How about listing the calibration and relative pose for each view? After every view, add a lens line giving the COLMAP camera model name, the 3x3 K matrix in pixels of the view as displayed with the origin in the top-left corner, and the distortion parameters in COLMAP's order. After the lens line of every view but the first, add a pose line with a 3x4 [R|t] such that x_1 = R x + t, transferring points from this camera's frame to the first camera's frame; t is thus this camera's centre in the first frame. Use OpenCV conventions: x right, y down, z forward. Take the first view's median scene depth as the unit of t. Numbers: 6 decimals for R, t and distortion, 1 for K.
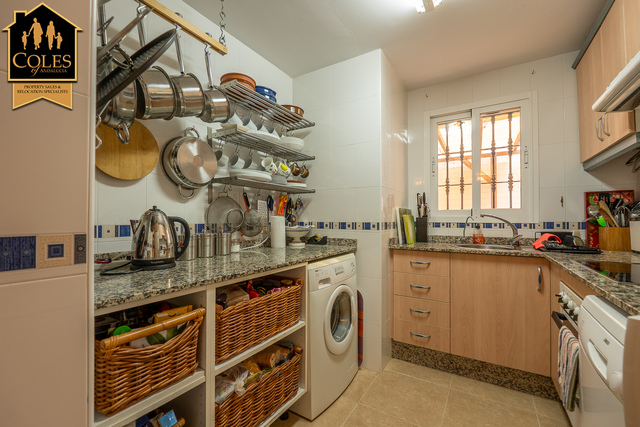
lens RADIAL K [[270.1, 0, 318.1], [0, 270.1, 215.7], [0, 0, 1]] dist [-0.003042, -0.000776]
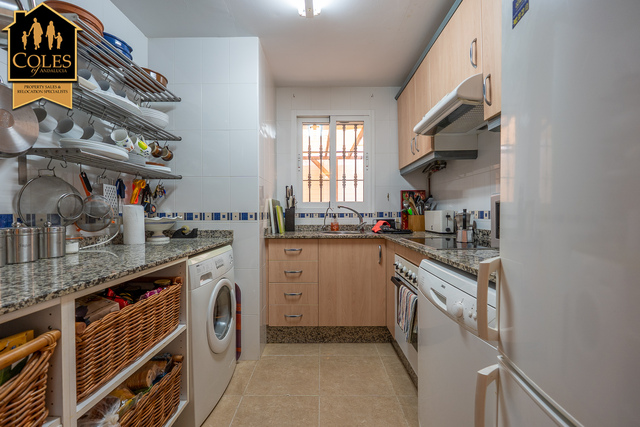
lens RADIAL K [[270.1, 0, 318.1], [0, 270.1, 215.7], [0, 0, 1]] dist [-0.003042, -0.000776]
pose [[0.851140, -0.008057, 0.524877, -0.108840], [-0.003926, 0.999757, 0.021713, 0.014384], [-0.524924, -0.020541, 0.850901, 0.029468]]
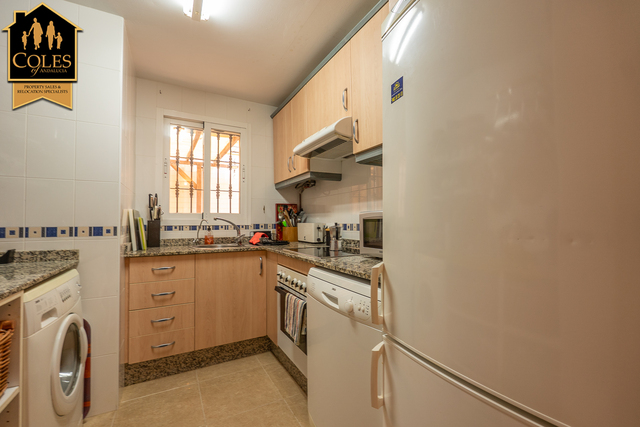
lens RADIAL K [[274.8, 0, 317.5], [0, 274.8, 216.1], [0, 0, 1]] dist [-0.002224, -0.000462]
pose [[0.484415, 0.016359, 0.874685, -0.212519], [-0.008961, 0.999865, -0.013738, -0.000230], [-0.874792, -0.001183, 0.484497, 0.066173]]
